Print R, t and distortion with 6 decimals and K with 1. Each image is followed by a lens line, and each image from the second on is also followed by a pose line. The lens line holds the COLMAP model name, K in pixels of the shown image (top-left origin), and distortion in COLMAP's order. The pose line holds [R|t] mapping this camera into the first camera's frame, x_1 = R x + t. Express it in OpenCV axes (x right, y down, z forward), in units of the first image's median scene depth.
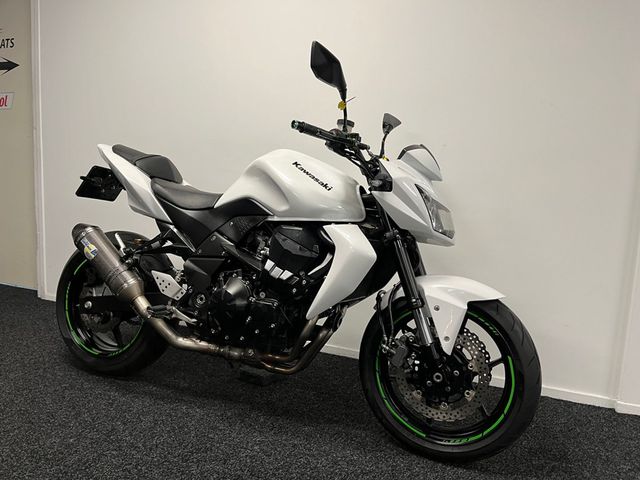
lens RADIAL K [[478.6, 0, 328.0], [0, 478.6, 233.5], [0, 0, 1]] dist [0.031997, -0.007405]
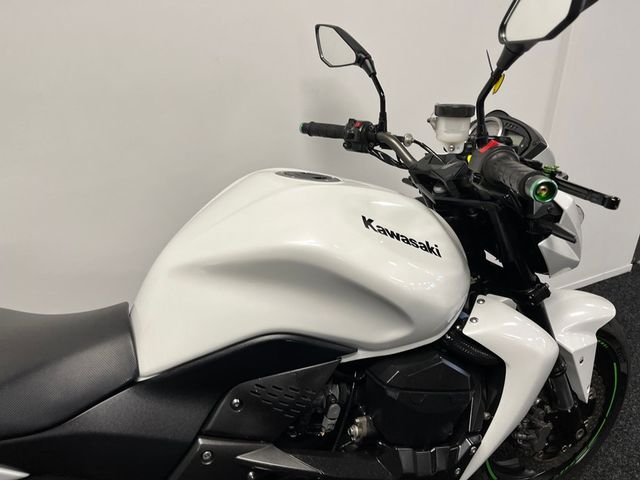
lens RADIAL K [[479.8, 0, 323.8], [0, 479.8, 242.5], [0, 0, 1]] dist [0.081228, -0.107534]
pose [[0.687120, -0.386594, 0.615151, -0.383066], [0.134504, 0.899732, 0.415199, -0.328493], [-0.713985, -0.202552, 0.670223, 0.771037]]
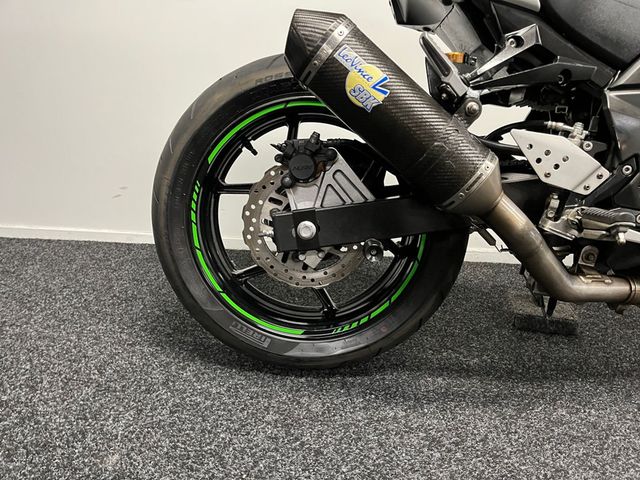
lens RADIAL K [[479.8, 0, 323.8], [0, 479.8, 242.5], [0, 0, 1]] dist [0.081228, -0.107534]
pose [[0.937347, -0.118424, 0.327654, -0.761903], [0.041531, 0.971733, 0.232403, 0.077912], [-0.345914, -0.204234, 0.915769, 0.756315]]
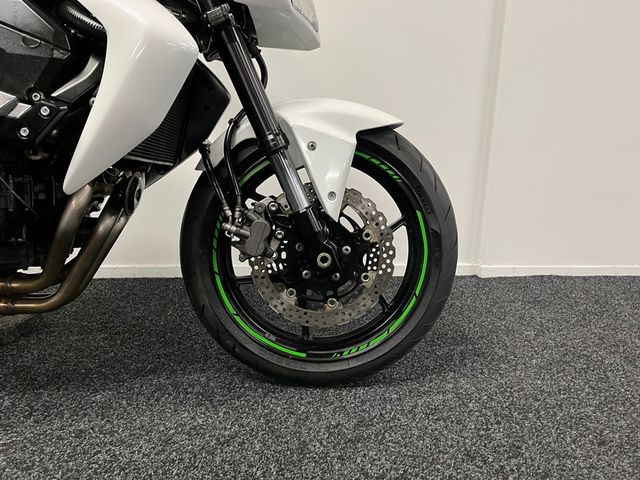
lens RADIAL K [[478.4, 0, 320.0], [0, 478.4, 240.0], [0, 0, 1]] dist [0.086904, -0.118789]
pose [[0.901171, -0.143692, 0.408955, -0.019071], [0.078172, 0.981862, 0.172731, 0.156828], [-0.426357, -0.123691, 0.896058, 0.427688]]
